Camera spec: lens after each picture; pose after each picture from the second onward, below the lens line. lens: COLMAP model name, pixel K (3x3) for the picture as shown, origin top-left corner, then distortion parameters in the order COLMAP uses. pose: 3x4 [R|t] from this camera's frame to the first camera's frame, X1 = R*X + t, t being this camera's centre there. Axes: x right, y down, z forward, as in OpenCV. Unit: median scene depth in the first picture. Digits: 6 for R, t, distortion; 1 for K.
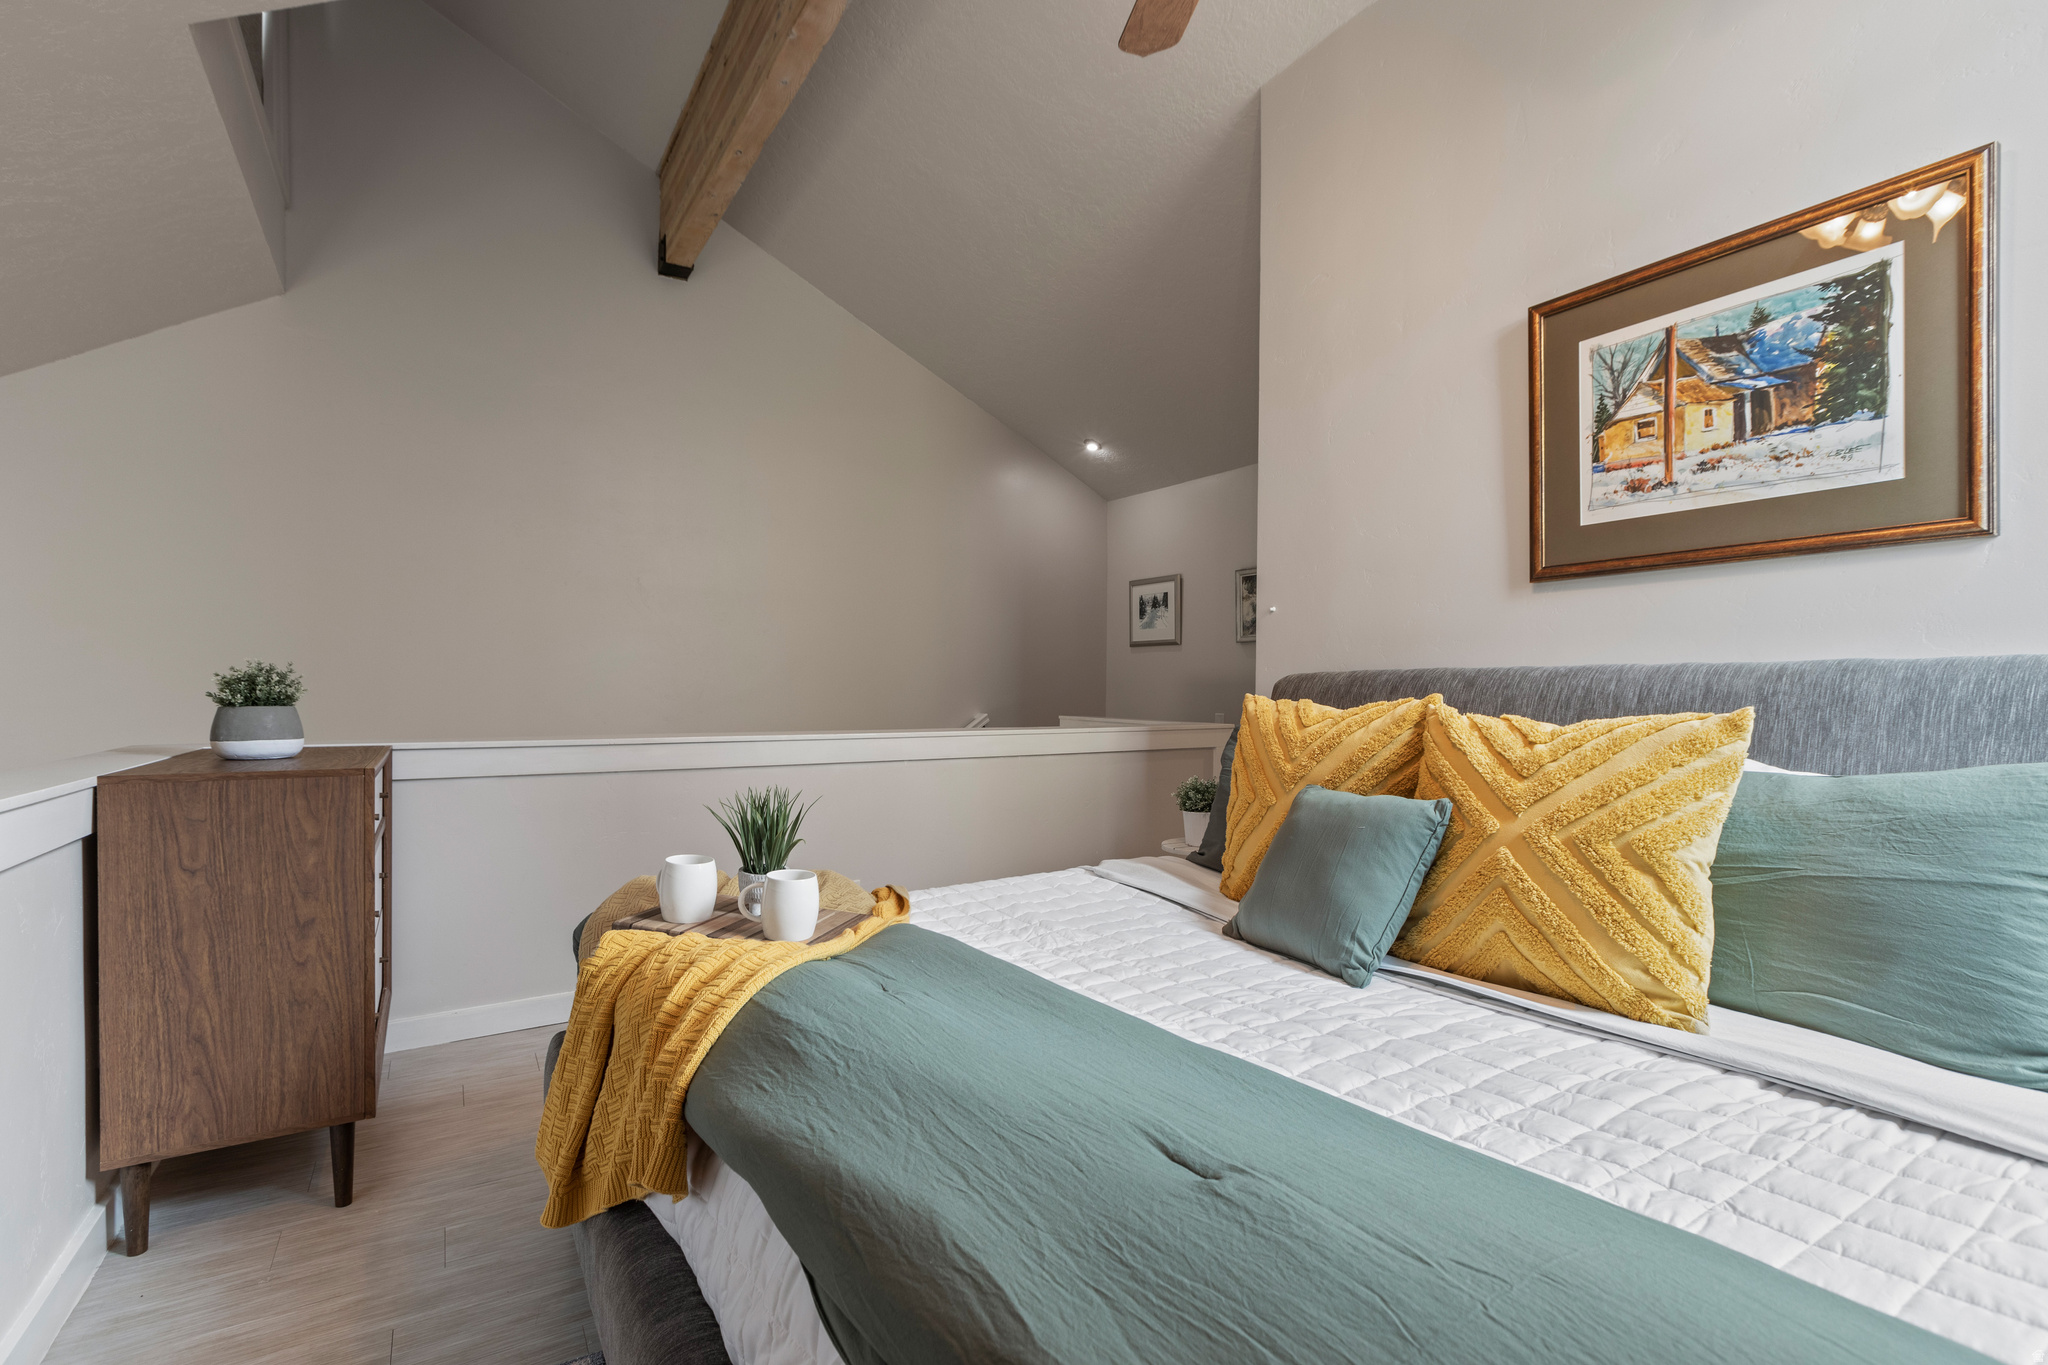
lens RADIAL K [[928.0, 0, 1023.0], [0, 928.0, 693.0], [0, 0, 1]] dist [0.007011, -0.003216]
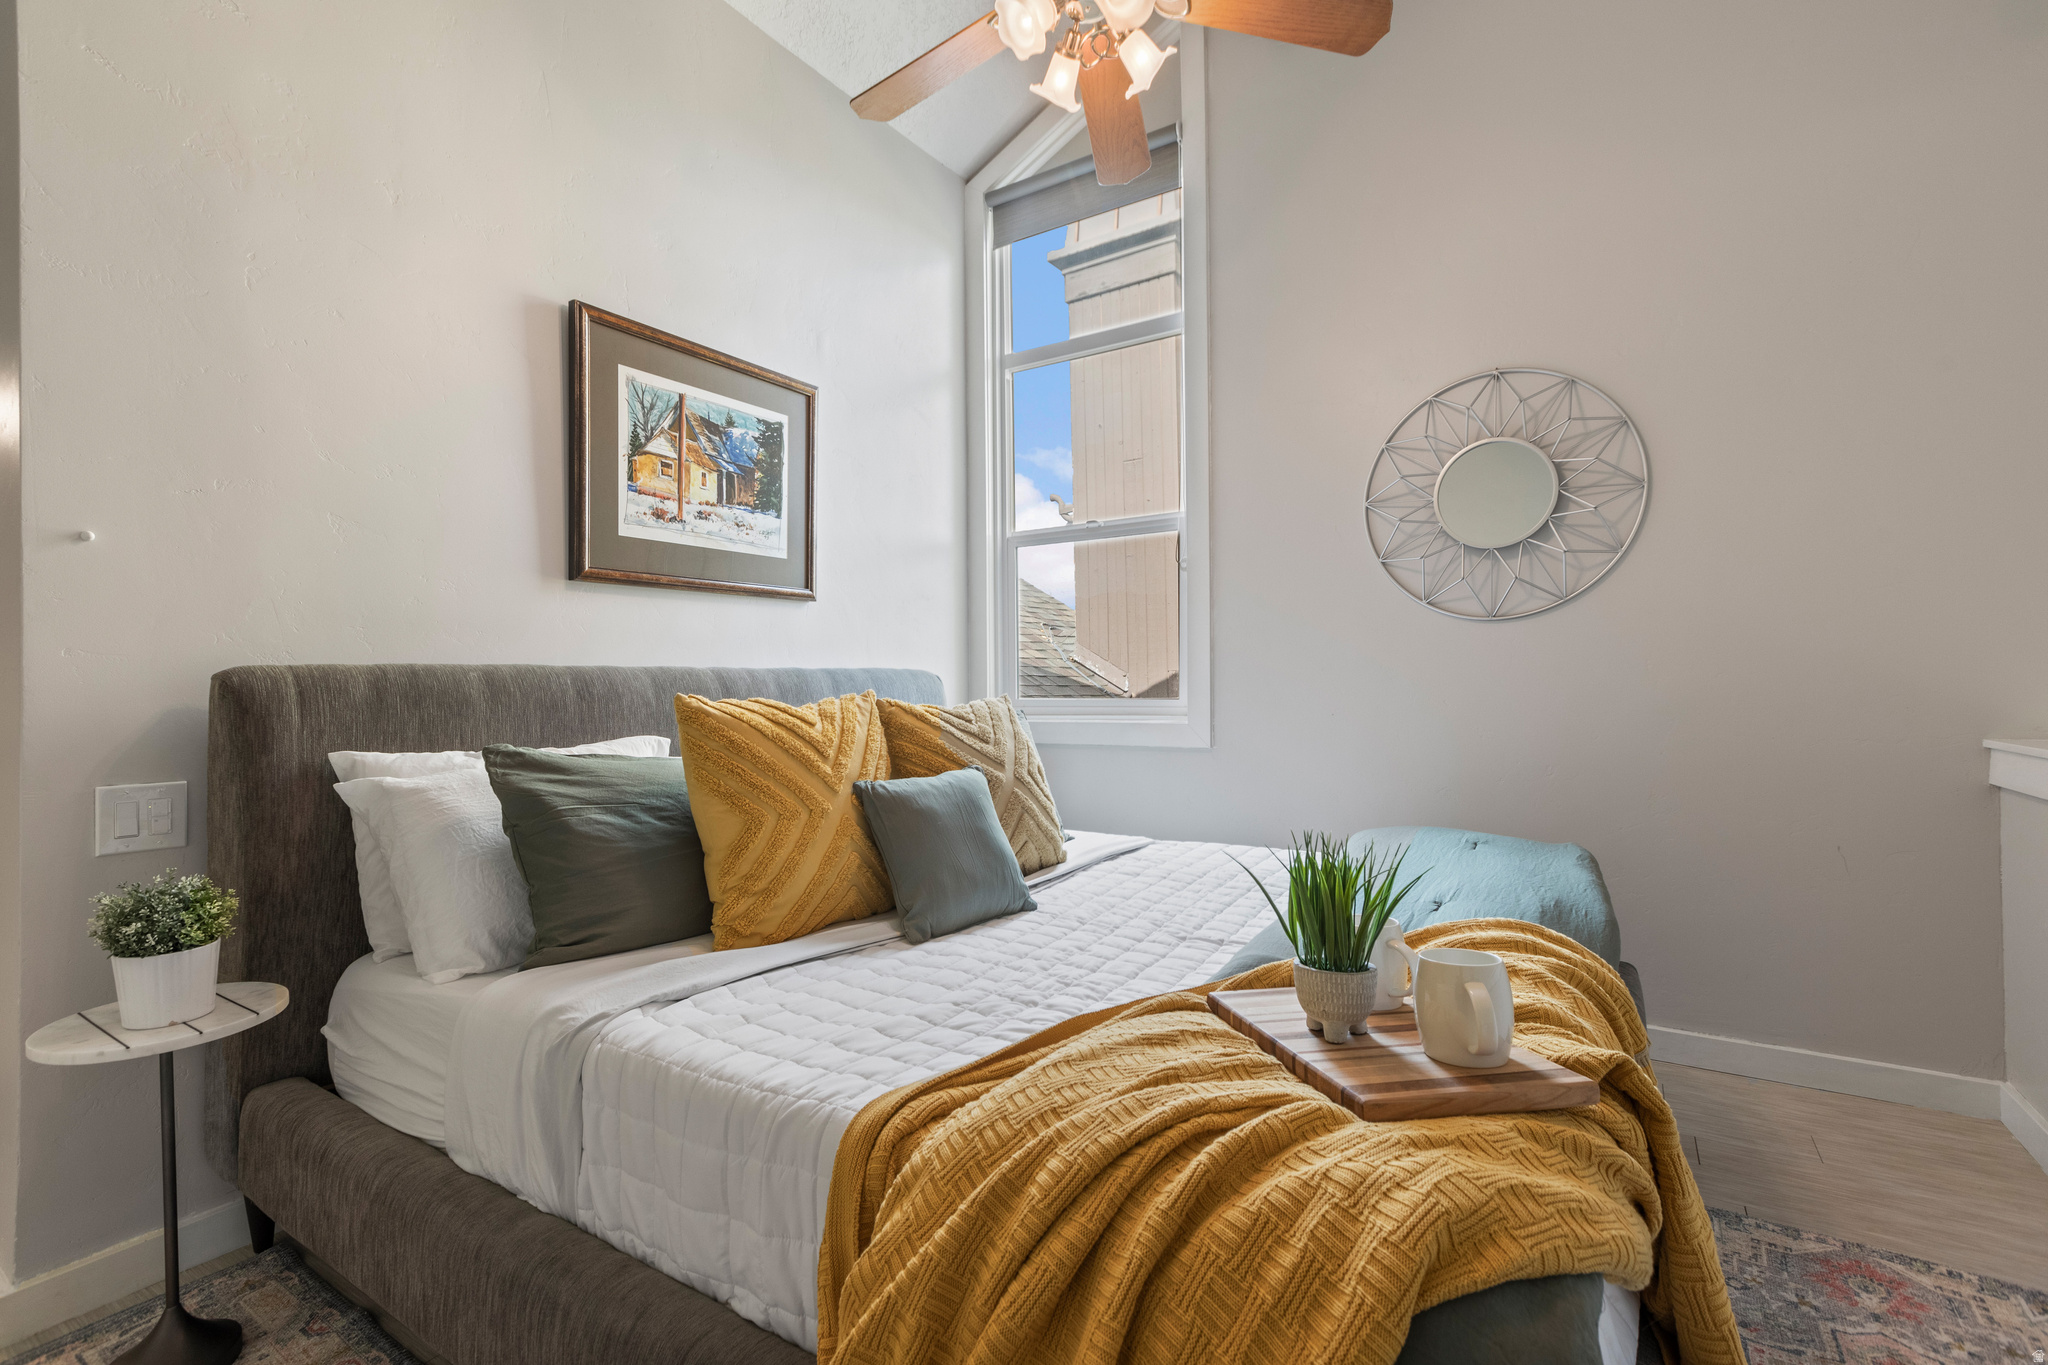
lens RADIAL K [[928.0, 0, 1015.9], [0, 928.0, 674.9], [0, 0, 1]] dist [0.007011, -0.003216]
pose [[-0.418359, 0.004078, 0.908273, -0.614557], [0.003914, 0.999989, -0.002687, -0.015196], [-0.908273, 0.002431, -0.418370, 1.122329]]
